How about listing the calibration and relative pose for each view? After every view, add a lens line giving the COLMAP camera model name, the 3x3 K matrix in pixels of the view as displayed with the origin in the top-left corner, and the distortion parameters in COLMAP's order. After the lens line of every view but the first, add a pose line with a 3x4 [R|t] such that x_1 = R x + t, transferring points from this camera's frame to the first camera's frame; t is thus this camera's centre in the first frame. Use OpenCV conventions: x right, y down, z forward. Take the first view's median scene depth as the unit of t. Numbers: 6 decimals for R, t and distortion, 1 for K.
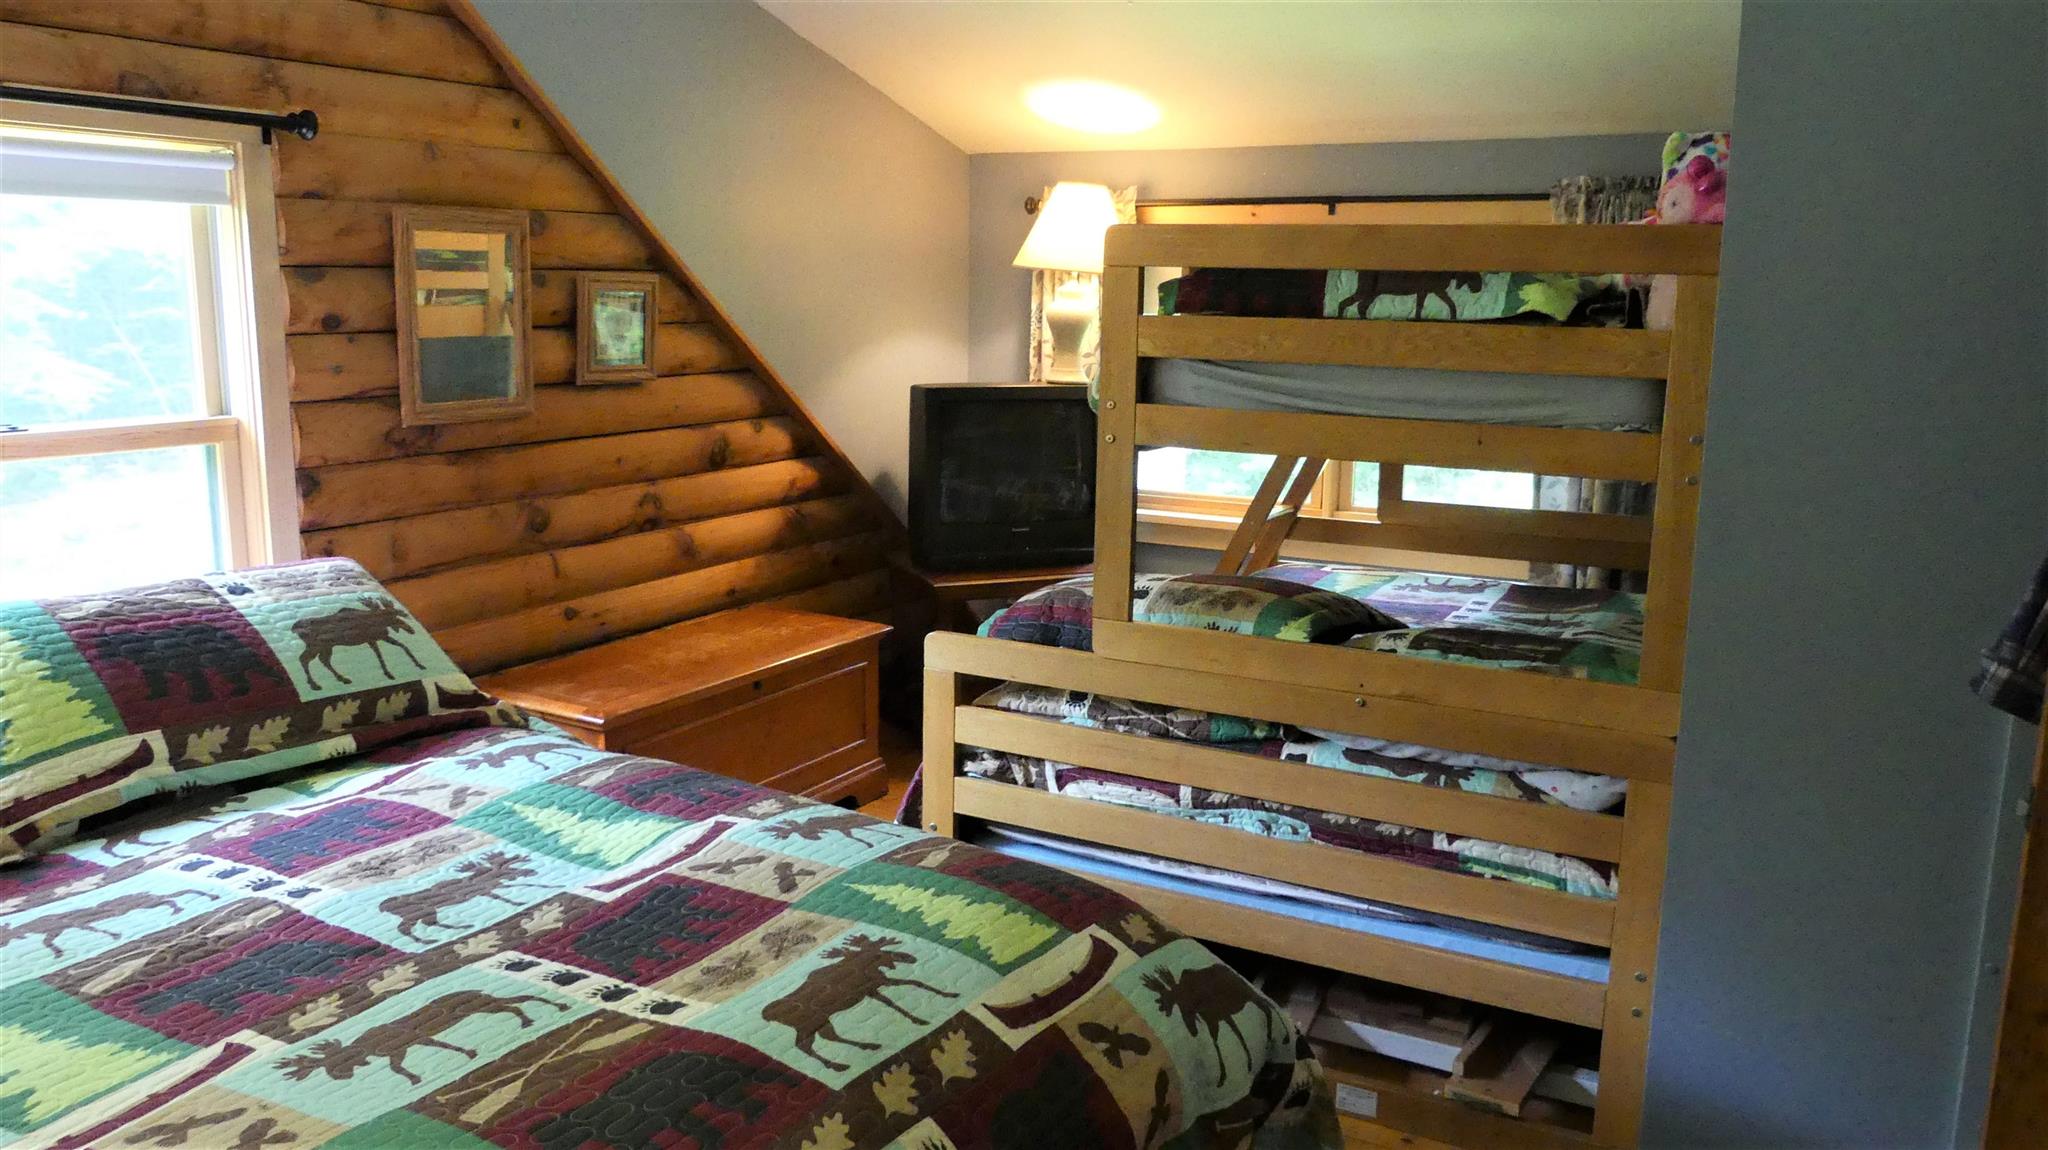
lens RADIAL K [[1535.9, 0, 1024.5], [0, 1535.9, 569.7], [0, 0, 1]] dist [-0.040513, 0.026403]
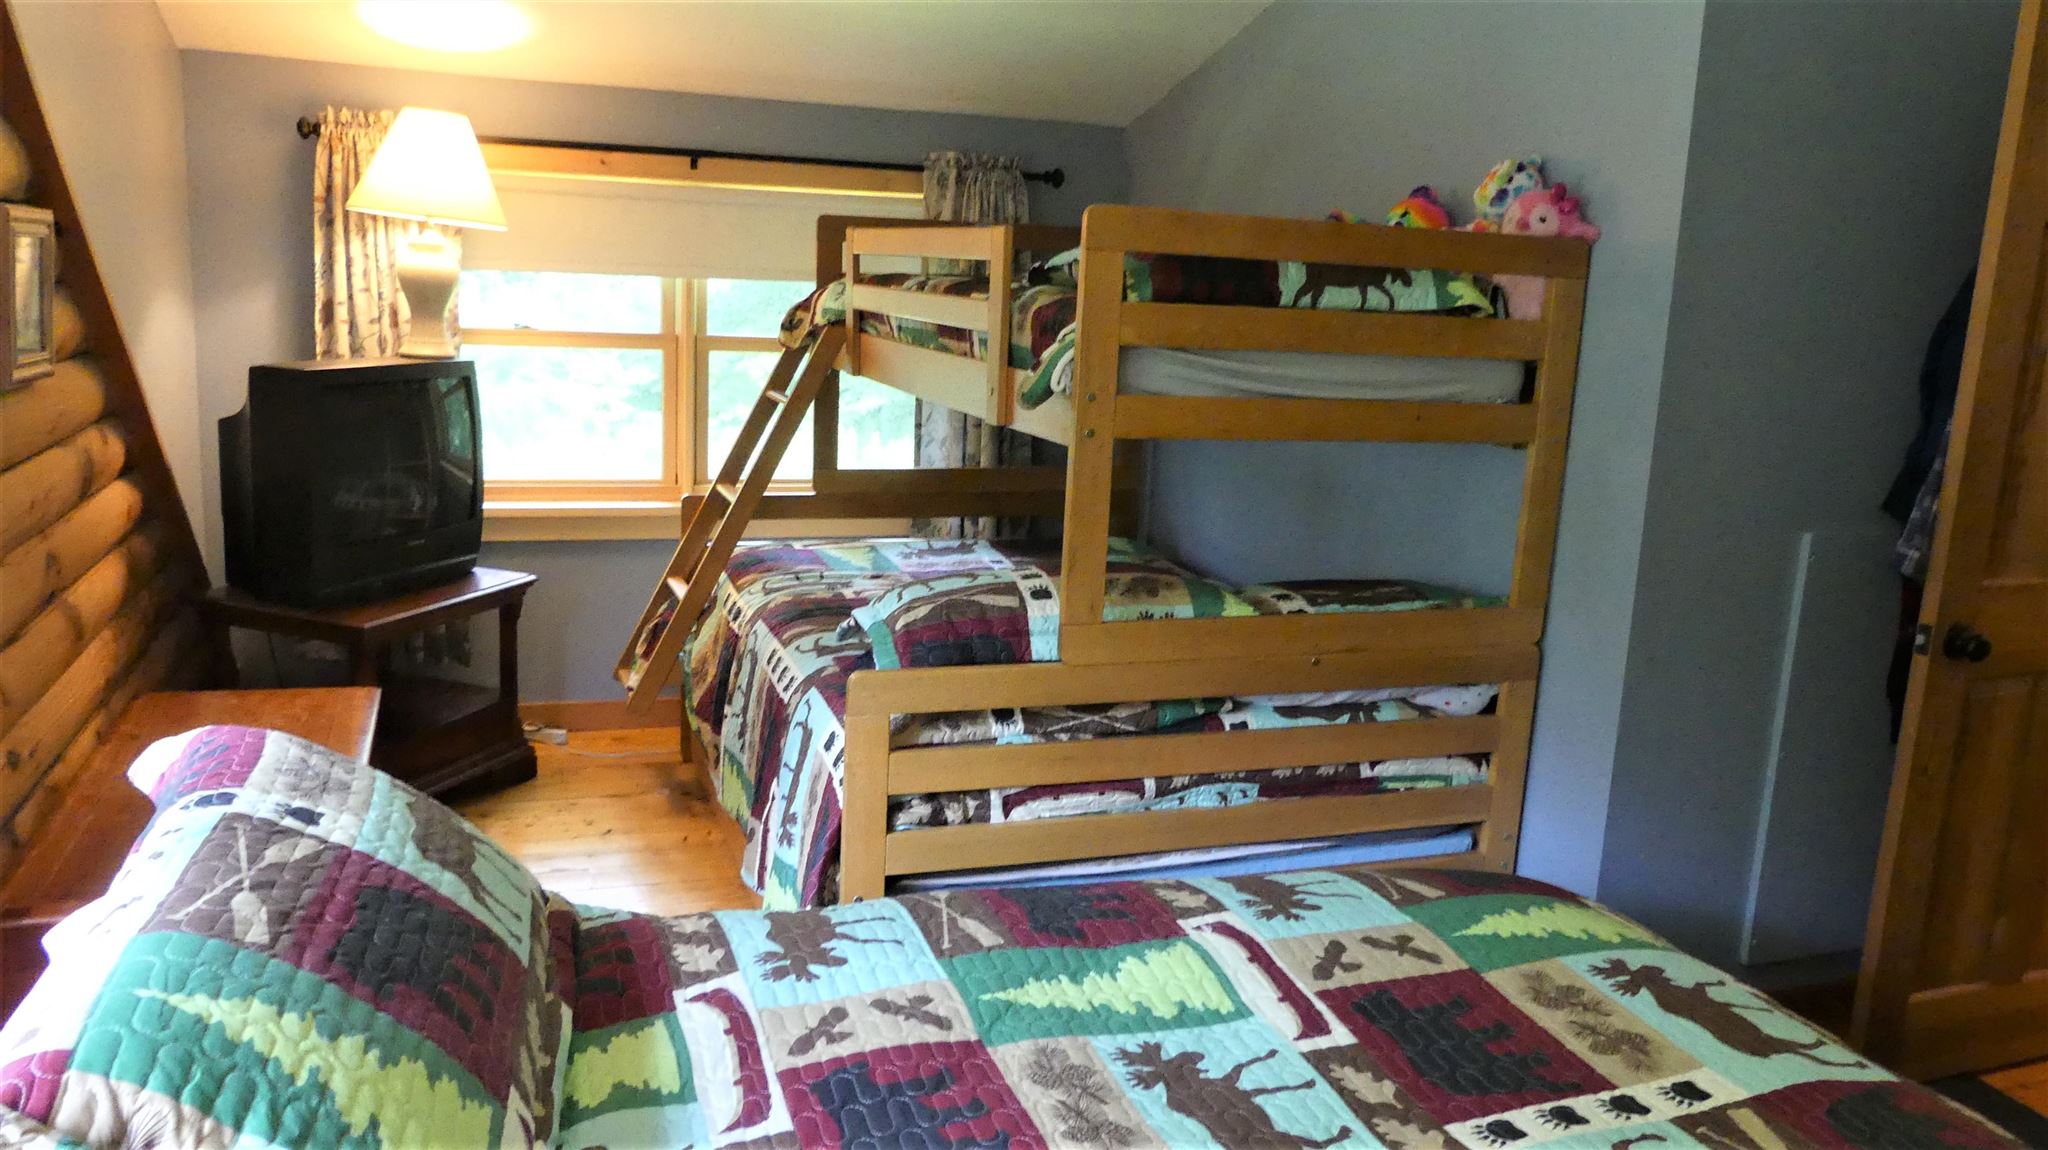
lens RADIAL K [[1535.9, 0, 1017.6], [0, 1535.9, 581.0], [0, 0, 1]] dist [-0.040513, 0.026403]
pose [[0.651162, -0.133532, 0.747099, -0.751432], [0.097536, 0.990961, 0.092107, -0.094536], [-0.752645, 0.012893, 0.658300, 0.457184]]
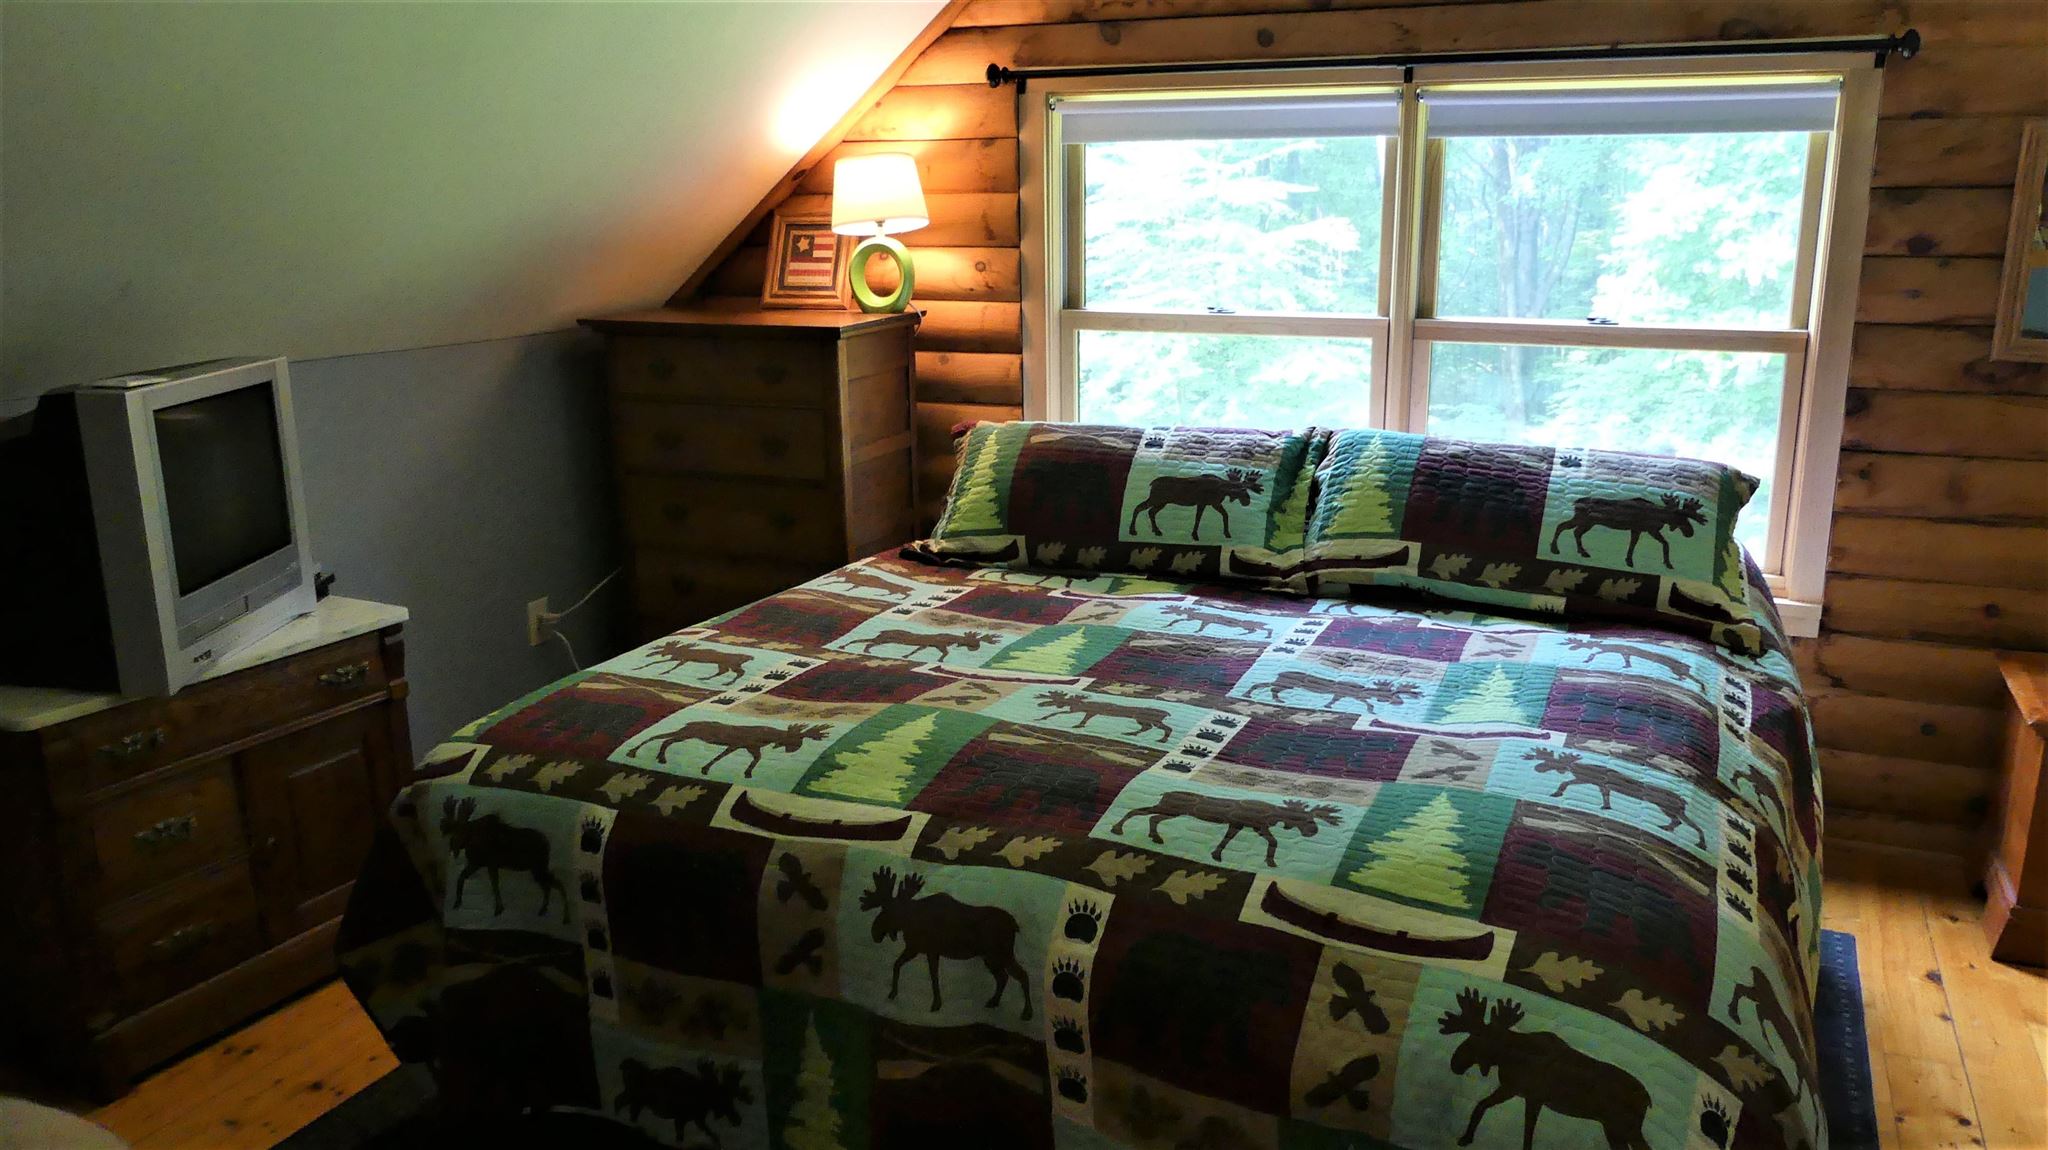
lens RADIAL K [[1535.9, 0, 1025.7], [0, 1535.9, 567.8], [0, 0, 1]] dist [-0.040513, 0.026403]
pose [[0.084666, 0.219871, -0.971848, 0.644849], [-0.174767, 0.963507, 0.202759, -0.077622], [0.980963, 0.152681, 0.120003, 0.453464]]
